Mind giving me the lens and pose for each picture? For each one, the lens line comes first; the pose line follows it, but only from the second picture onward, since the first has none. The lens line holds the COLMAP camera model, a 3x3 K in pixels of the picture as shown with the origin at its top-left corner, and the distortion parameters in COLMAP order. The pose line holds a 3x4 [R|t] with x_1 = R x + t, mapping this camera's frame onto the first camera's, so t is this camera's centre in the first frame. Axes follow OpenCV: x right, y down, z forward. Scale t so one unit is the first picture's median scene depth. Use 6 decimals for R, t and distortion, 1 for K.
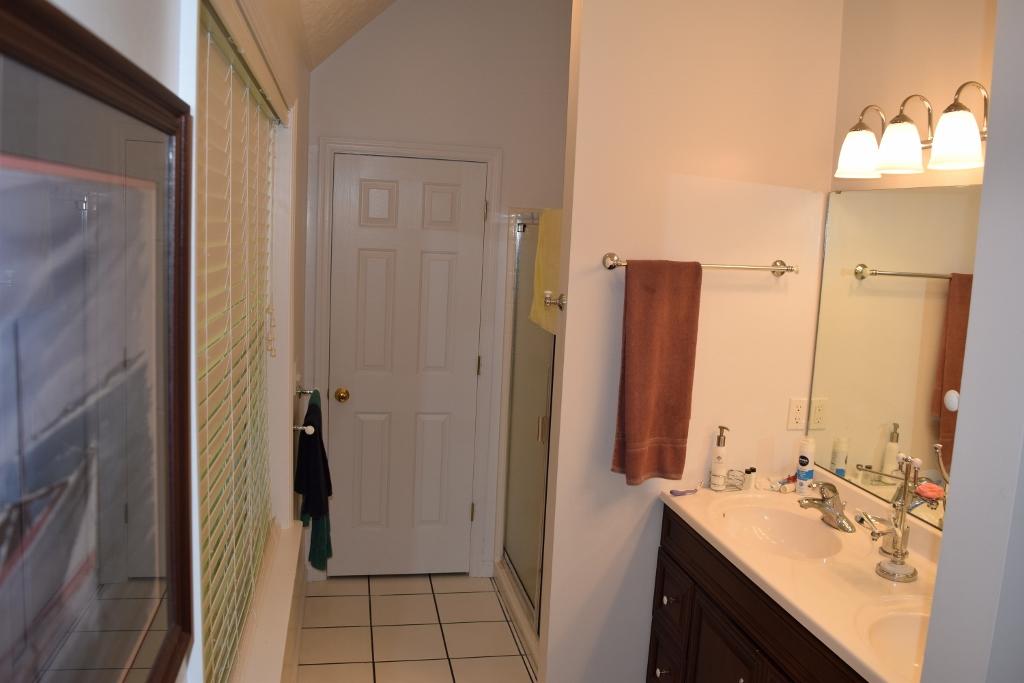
lens RADIAL K [[805.0, 0, 512.3], [0, 805.0, 342.5], [0, 0, 1]] dist [-0.096605, 0.026022]
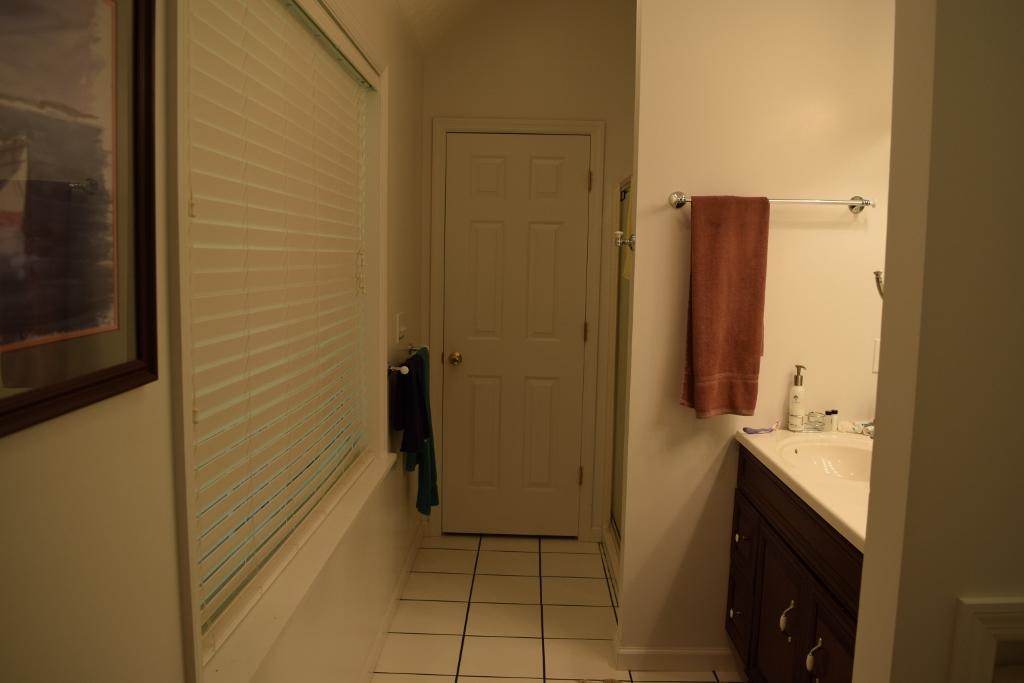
lens RADIAL K [[805.0, 0, 507.5], [0, 805.0, 342.6], [0, 0, 1]] dist [-0.096605, 0.026022]
pose [[0.975070, -0.004224, -0.221857, 0.133586], [-0.002820, 0.999502, -0.031423, 0.112003], [0.221879, 0.031265, 0.974573, -0.038004]]
